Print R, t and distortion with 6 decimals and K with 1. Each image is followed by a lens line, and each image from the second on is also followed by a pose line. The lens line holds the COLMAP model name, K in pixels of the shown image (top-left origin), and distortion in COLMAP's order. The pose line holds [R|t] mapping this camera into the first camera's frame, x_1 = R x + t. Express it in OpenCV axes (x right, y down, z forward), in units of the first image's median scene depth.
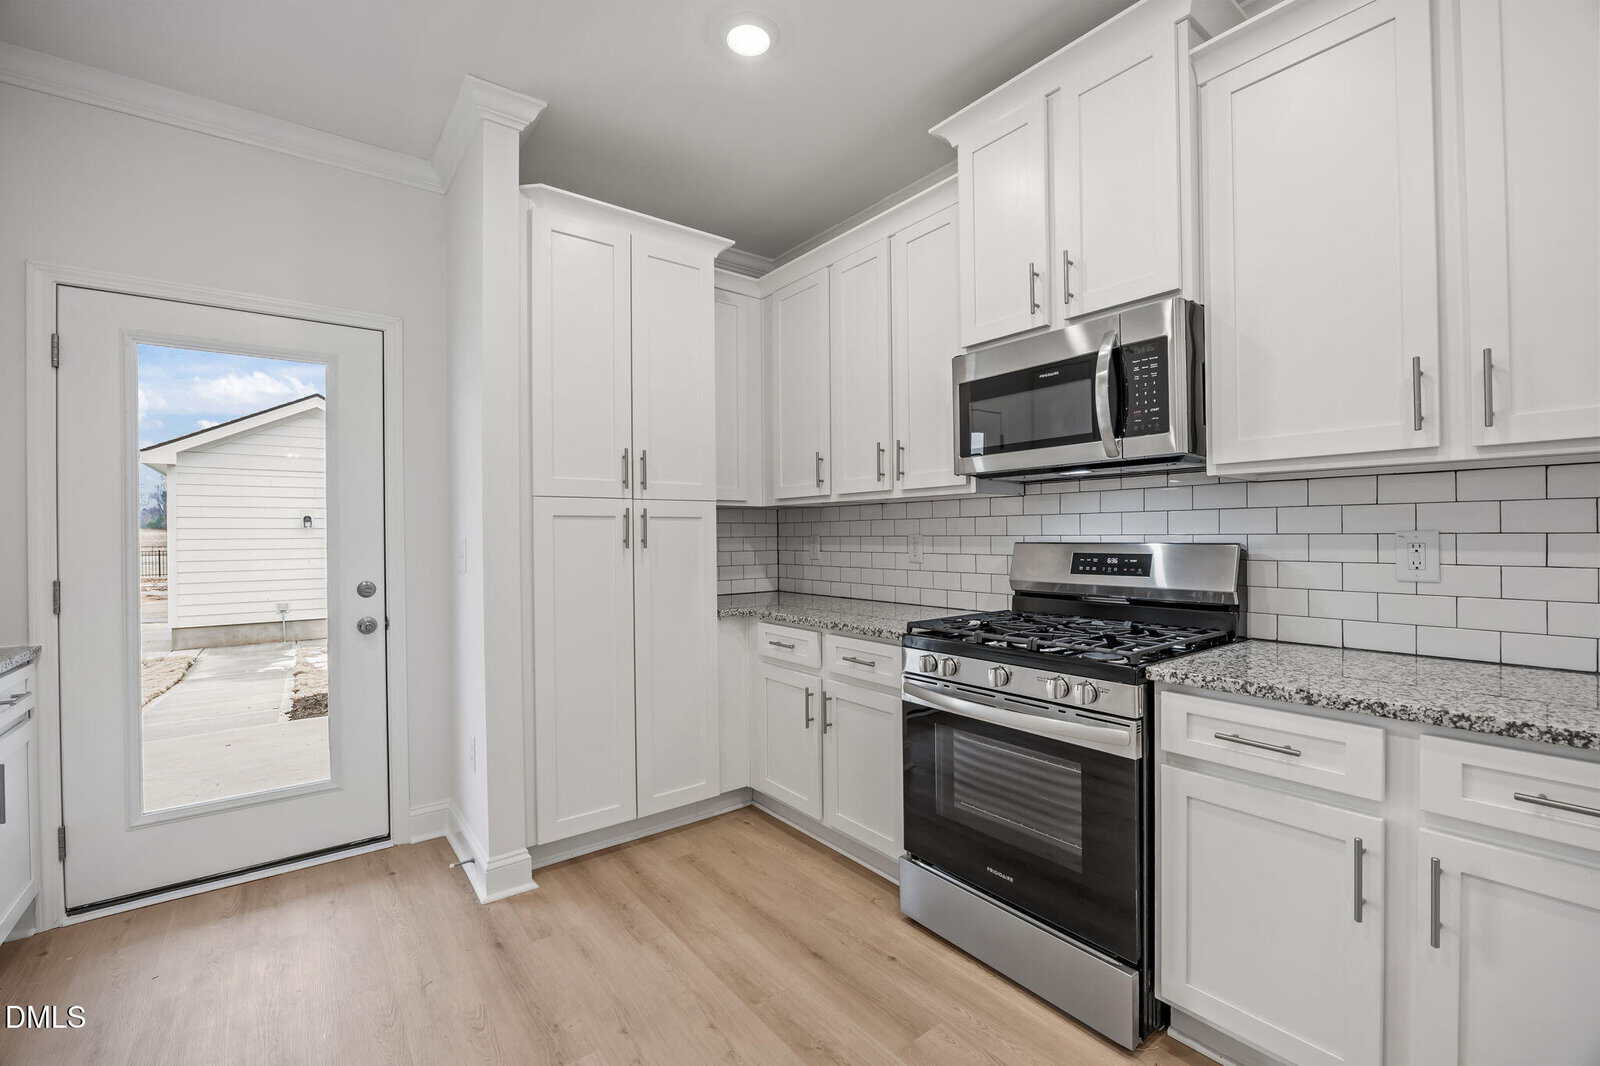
lens RADIAL K [[699.8, 0, 803.4], [0, 699.8, 532.6], [0, 0, 1]] dist [-0.013522, 0.000380]
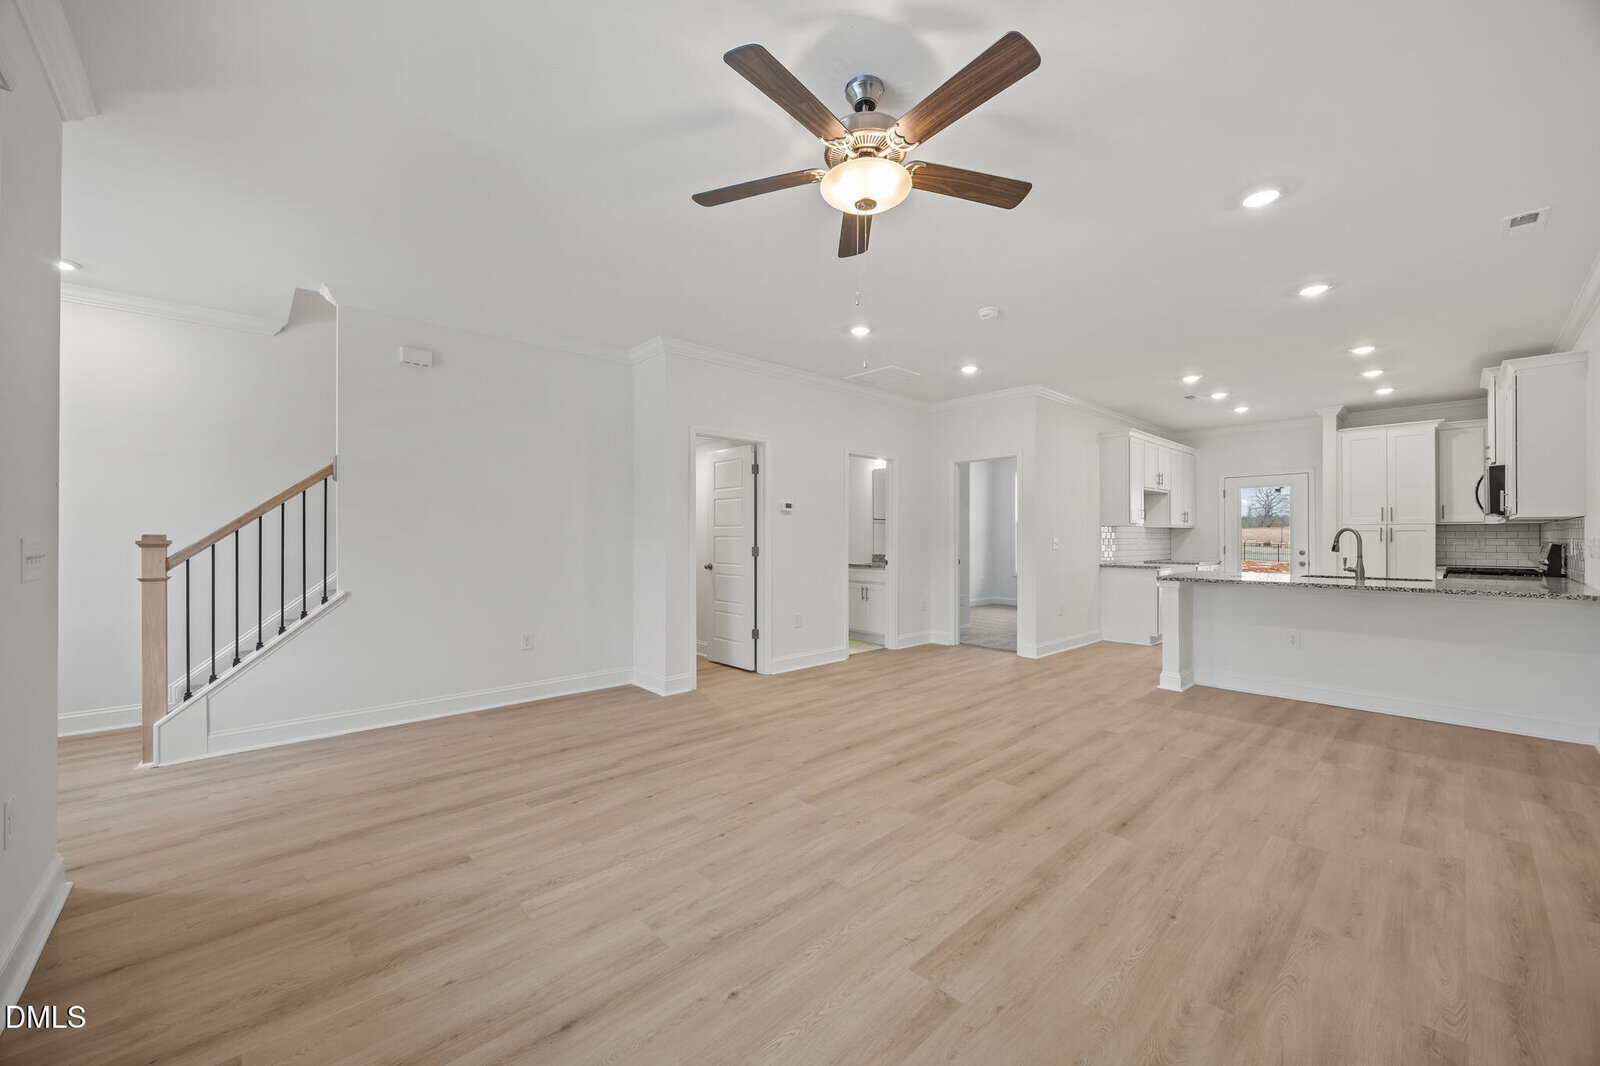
lens RADIAL K [[611.3, 0, 808.9], [0, 611.3, 535.9], [0, 0, 1]] dist [0.002802, -0.000525]
pose [[0.092648, 0.007182, -0.995673, 2.132859], [0.000198, 0.999974, 0.007231, -0.020240], [0.995699, -0.000868, 0.092644, -1.666941]]
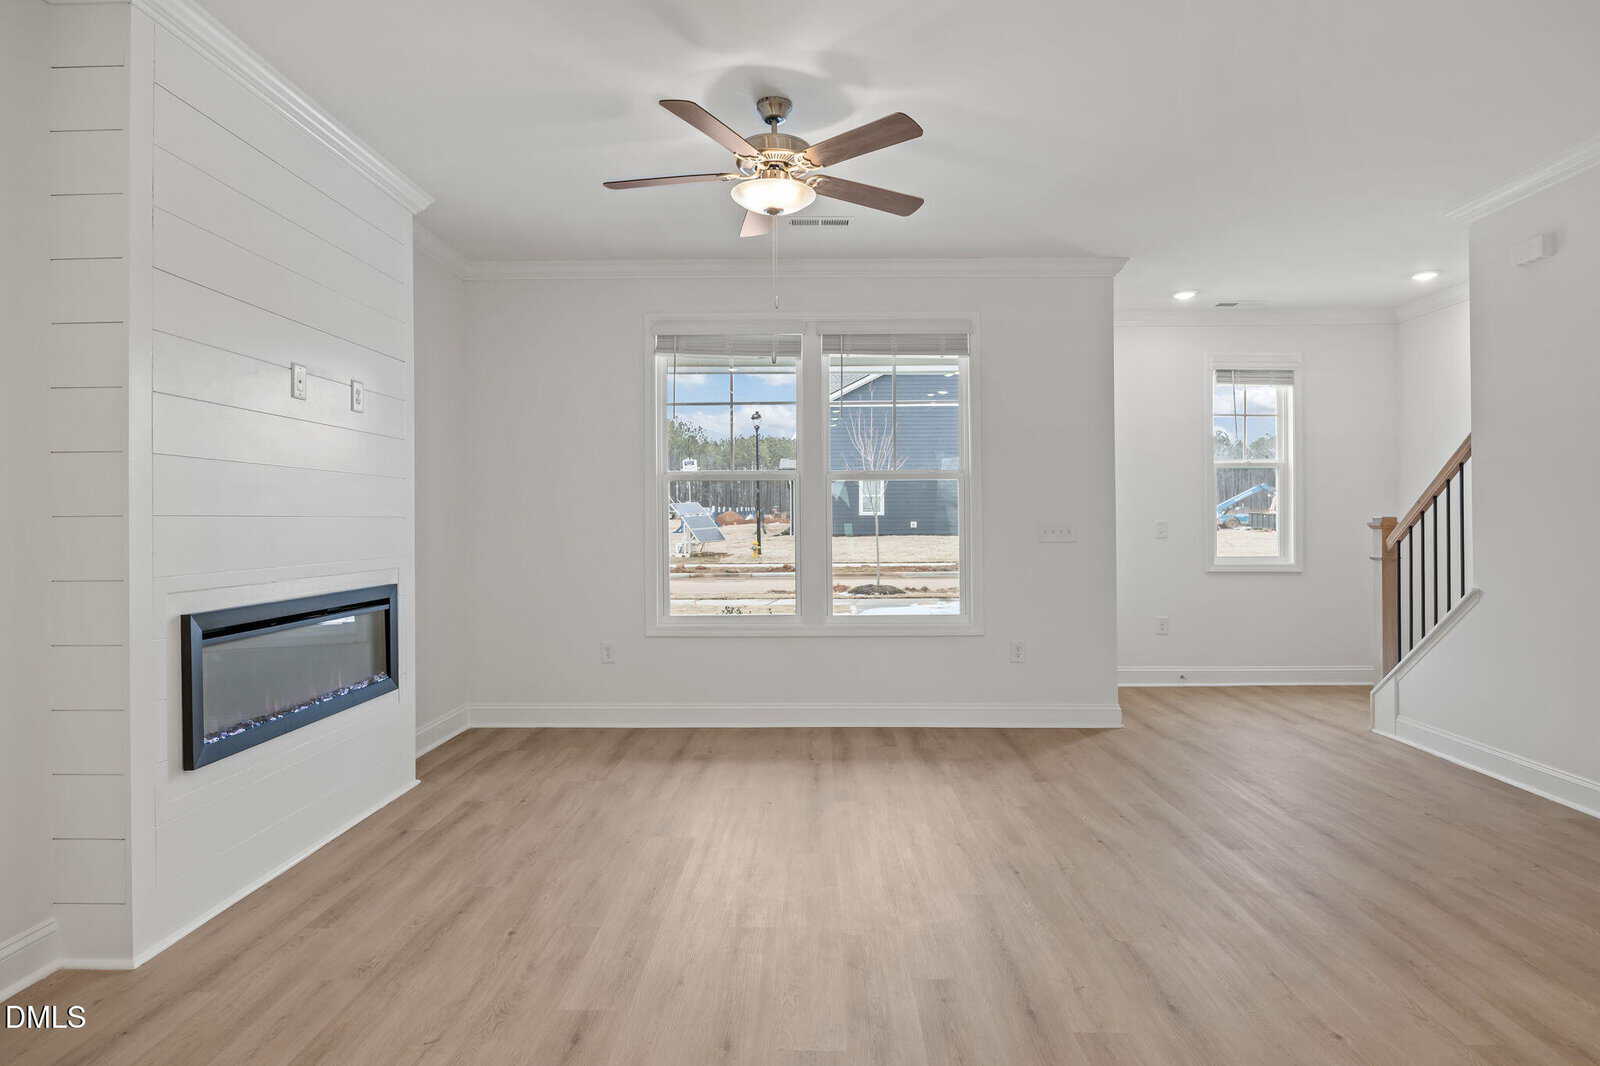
lens RADIAL K [[881.2, 0, 804.7], [0, 881.2, 524.1], [0, 0, 1]] dist [0.003519, -0.000163]
pose [[-0.780144, 0.009600, 0.625527, 0.509198], [0.009767, 0.999947, -0.003165, -0.004125], [-0.625524, 0.003641, -0.780196, -0.561176]]
